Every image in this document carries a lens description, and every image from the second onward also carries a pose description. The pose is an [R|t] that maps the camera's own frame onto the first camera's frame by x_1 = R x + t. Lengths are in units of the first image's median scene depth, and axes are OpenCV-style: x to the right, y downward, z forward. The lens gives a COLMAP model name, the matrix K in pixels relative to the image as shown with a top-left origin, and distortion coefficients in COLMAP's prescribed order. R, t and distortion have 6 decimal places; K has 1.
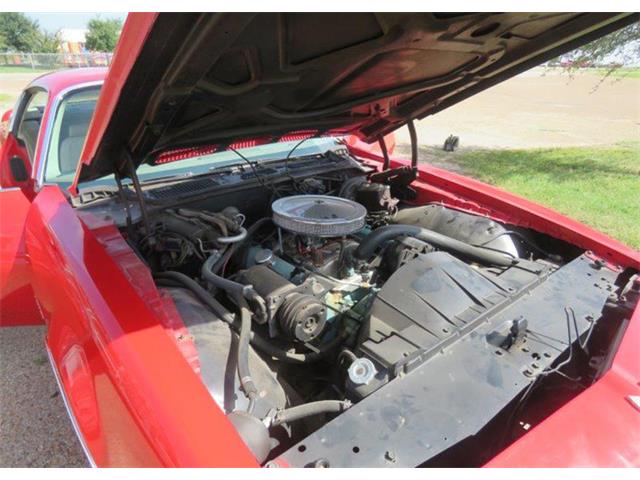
lens RADIAL K [[442.3, 0, 320.7], [0, 442.3, 264.8], [0, 0, 1]] dist [-0.067912, 0.074488]
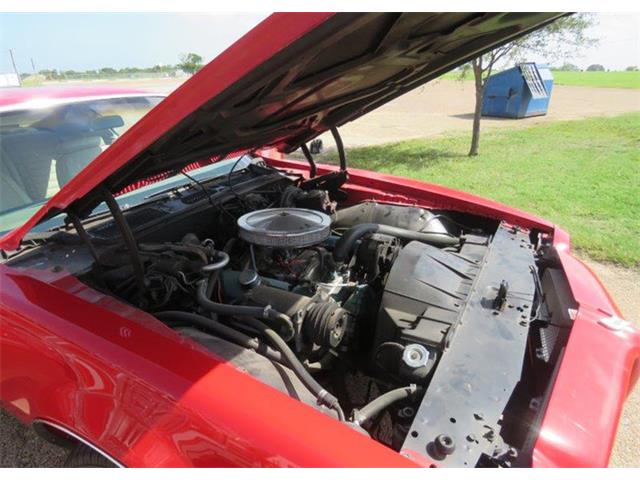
lens RADIAL K [[442.3, 0, 320.7], [0, 442.3, 264.8], [0, 0, 1]] dist [-0.067912, 0.074488]
pose [[0.916816, -0.186528, 0.353066, -0.291618], [0.191979, 0.981198, 0.019859, -0.031031], [-0.350132, 0.049575, 0.935388, 0.023272]]
